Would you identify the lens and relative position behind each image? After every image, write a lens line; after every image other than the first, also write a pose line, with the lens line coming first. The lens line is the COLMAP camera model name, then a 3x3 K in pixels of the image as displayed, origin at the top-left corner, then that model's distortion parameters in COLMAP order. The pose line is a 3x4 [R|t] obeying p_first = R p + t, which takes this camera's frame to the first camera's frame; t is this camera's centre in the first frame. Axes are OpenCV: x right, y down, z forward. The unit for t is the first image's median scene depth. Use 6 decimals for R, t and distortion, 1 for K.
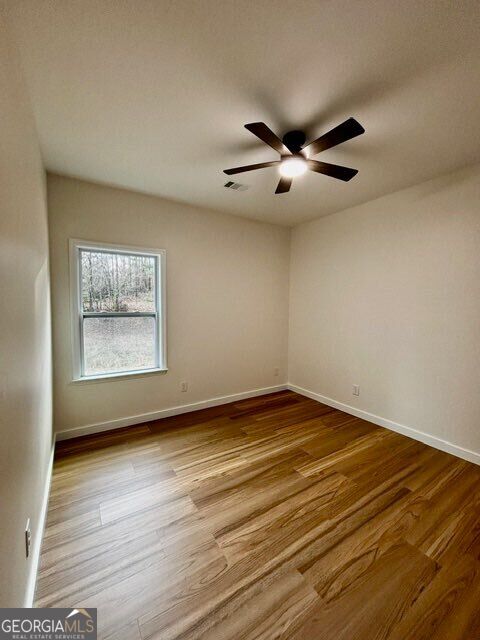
lens RADIAL K [[261.5, 0, 239.7], [0, 261.5, 317.6], [0, 0, 1]] dist [0.001228, 0.000622]
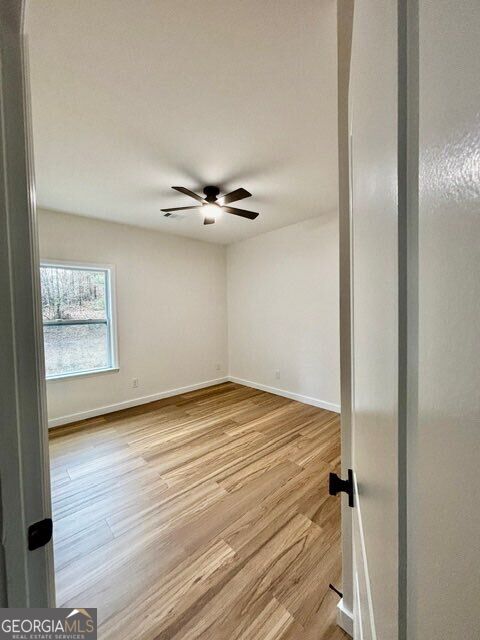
lens RADIAL K [[258.0, 0, 241.0], [0, 258.0, 318.4], [0, 0, 1]] dist [0.000634, 0.000322]
pose [[0.983079, -0.035027, 0.179804, 0.070453], [0.038099, 0.999181, -0.013656, 0.018110], [-0.179178, 0.020275, 0.983608, -0.287709]]
